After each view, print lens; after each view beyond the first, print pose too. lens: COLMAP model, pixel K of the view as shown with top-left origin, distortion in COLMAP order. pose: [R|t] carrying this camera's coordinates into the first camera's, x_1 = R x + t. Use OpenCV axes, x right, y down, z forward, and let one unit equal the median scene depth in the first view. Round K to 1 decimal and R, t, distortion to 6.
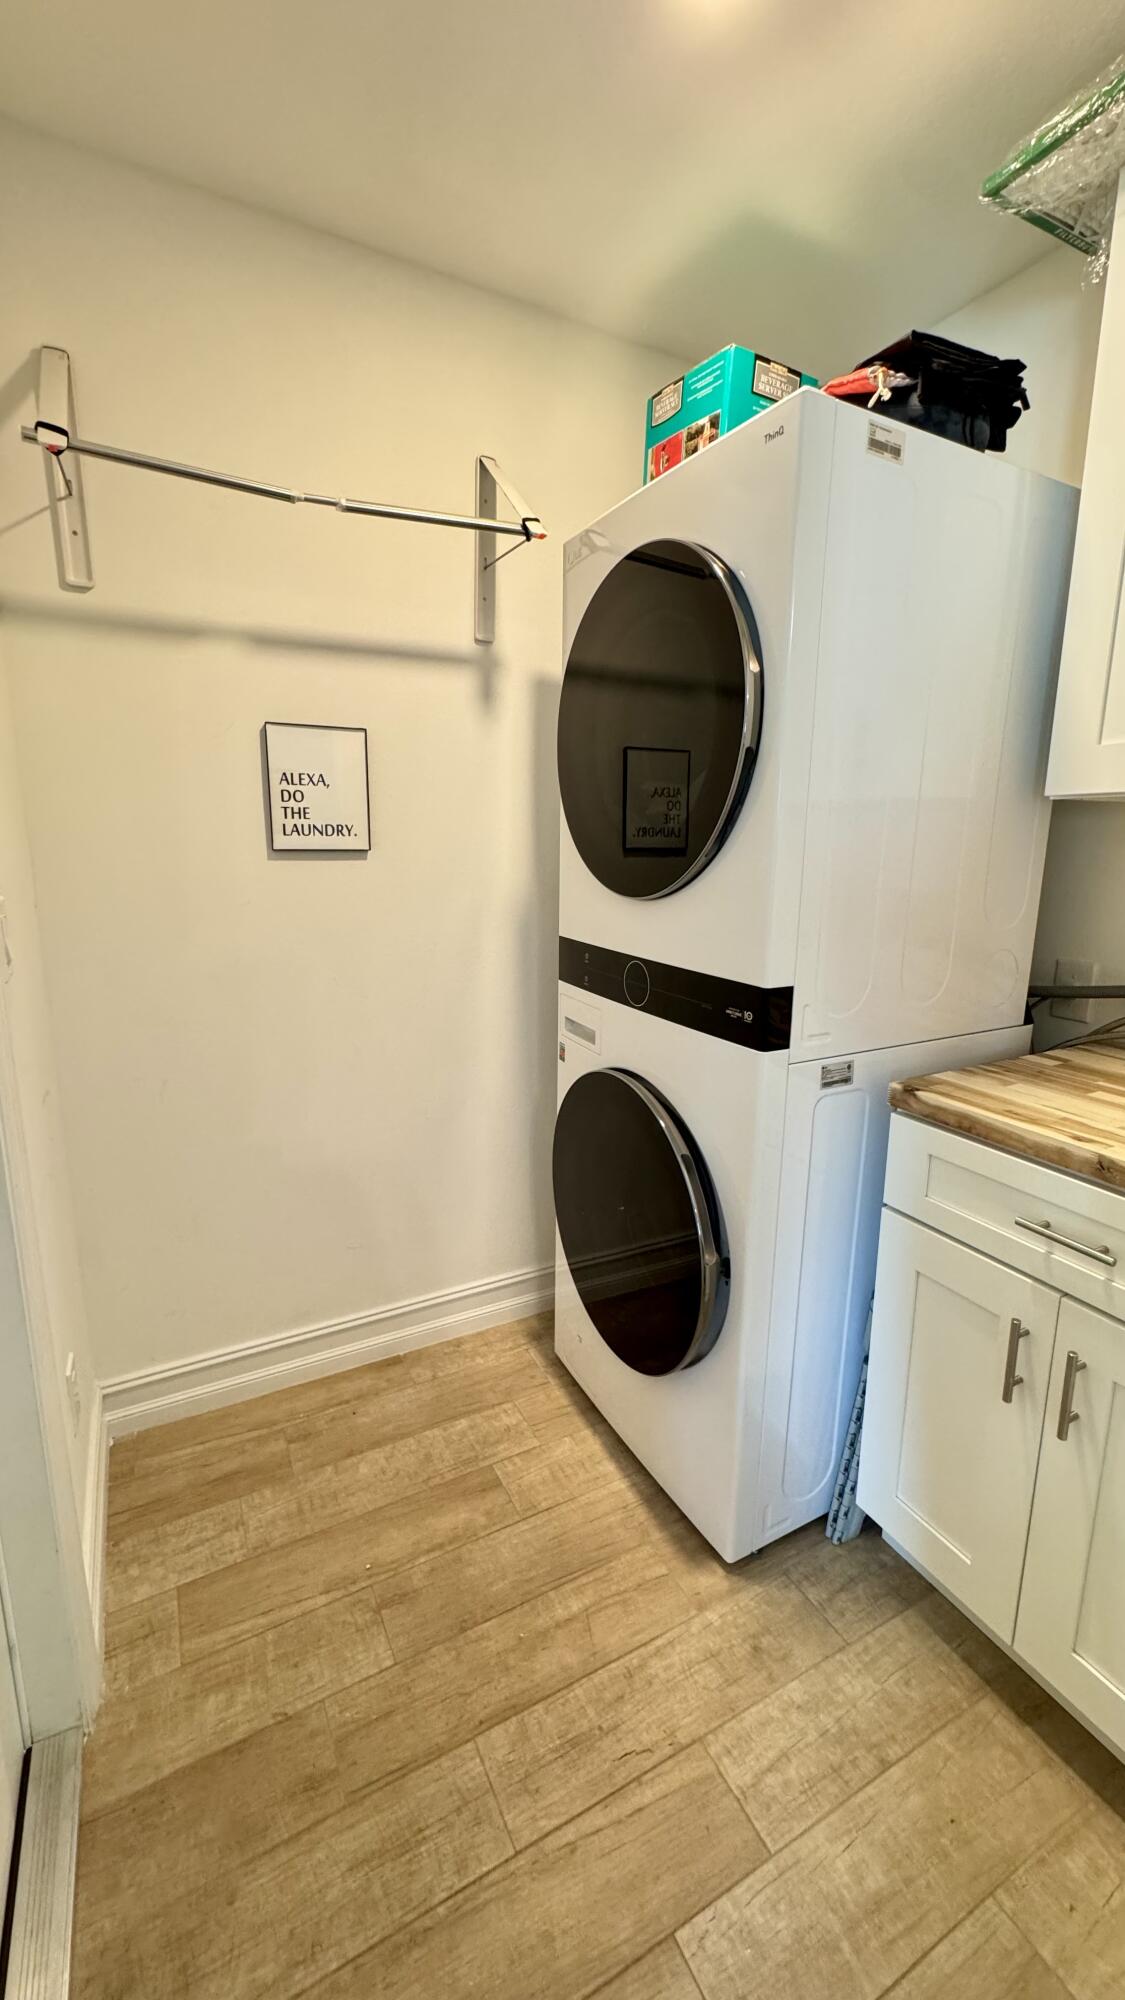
lens RADIAL K [[794.7, 0, 561.9], [0, 794.7, 997.8], [0, 0, 1]] dist [-0.004066, 0.000762]
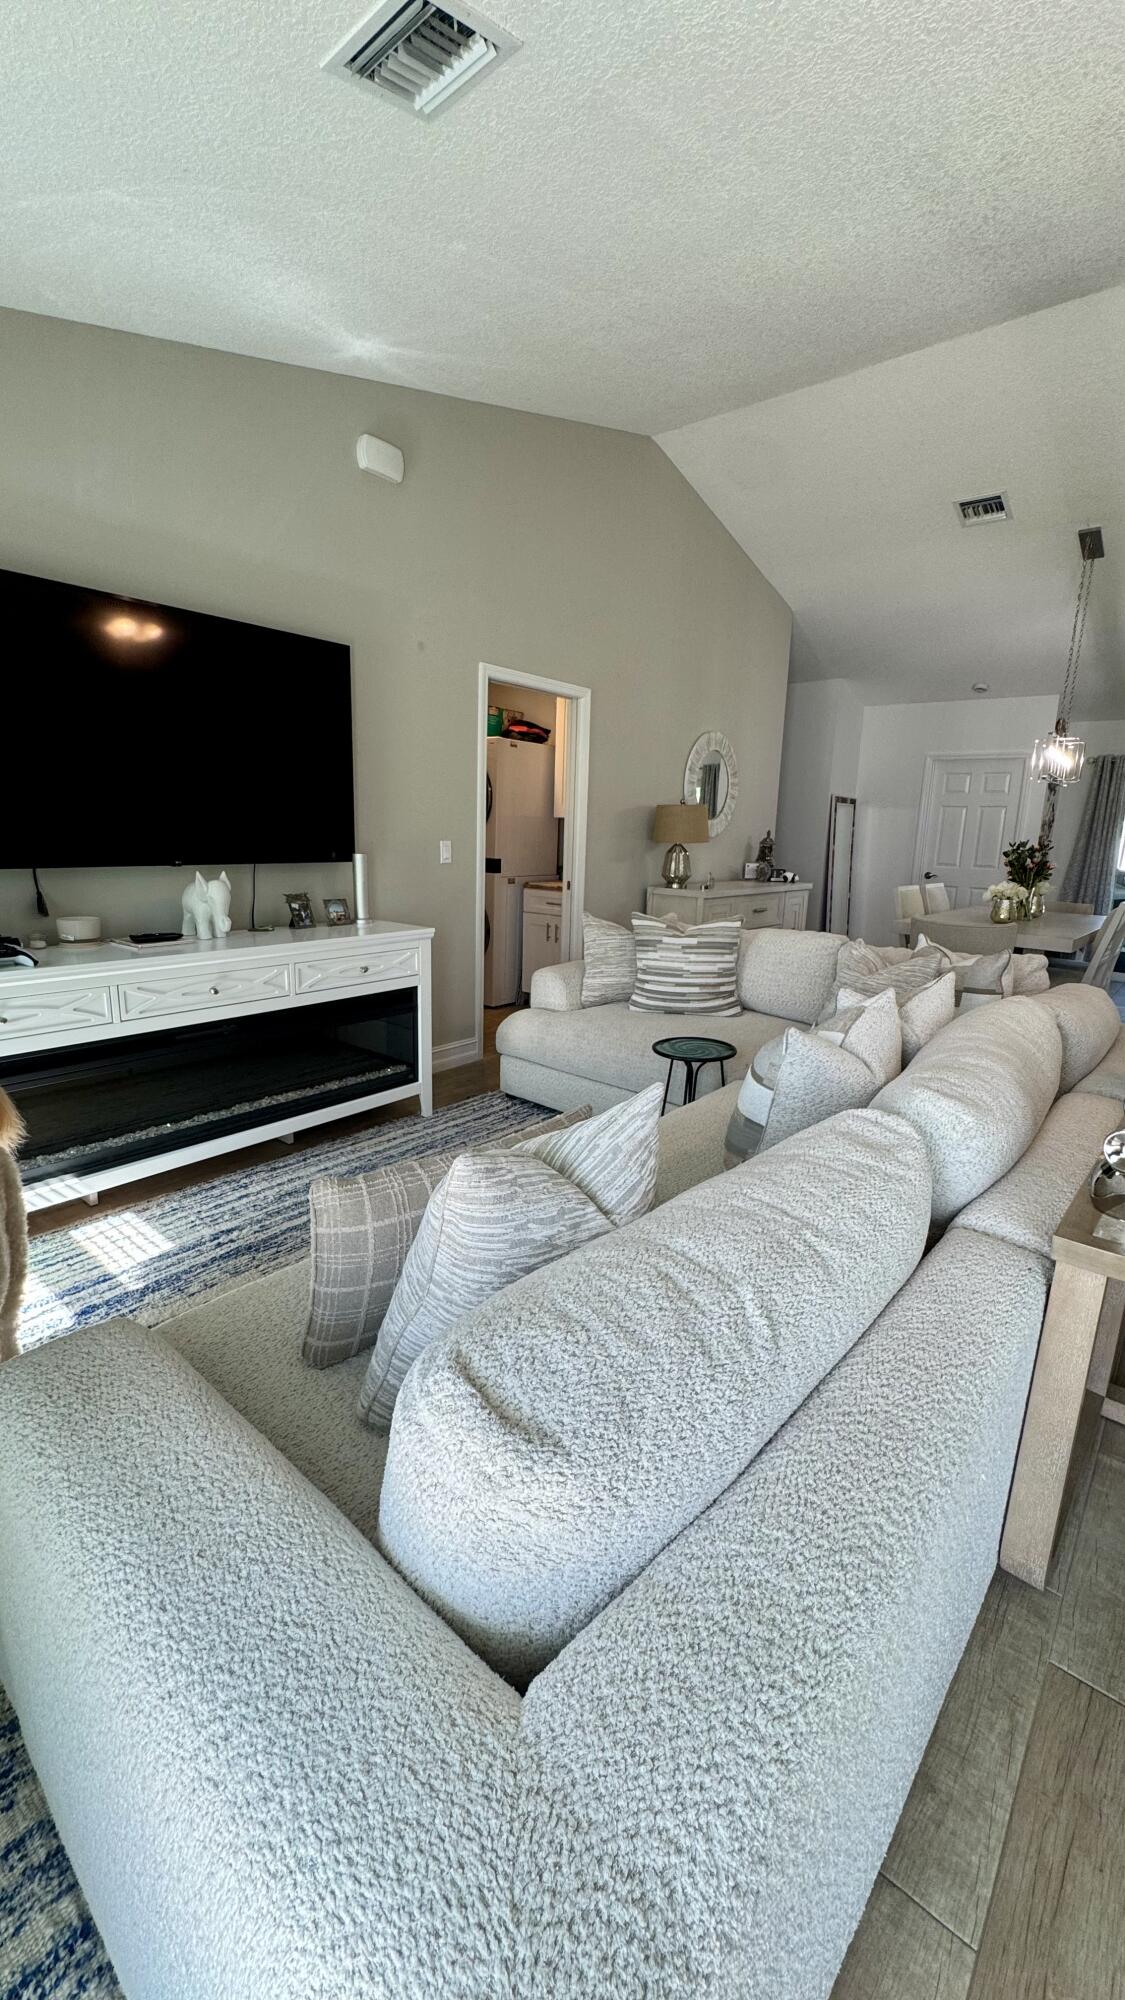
lens RADIAL K [[794.7, 0, 562.5], [0, 794.7, 1004.2], [0, 0, 1]] dist [-0.004066, 0.000762]
pose [[0.933966, -0.061346, 0.352057, -1.017039], [0.050468, 0.997924, 0.040003, 0.643665], [-0.353780, -0.019594, 0.935124, -3.346155]]
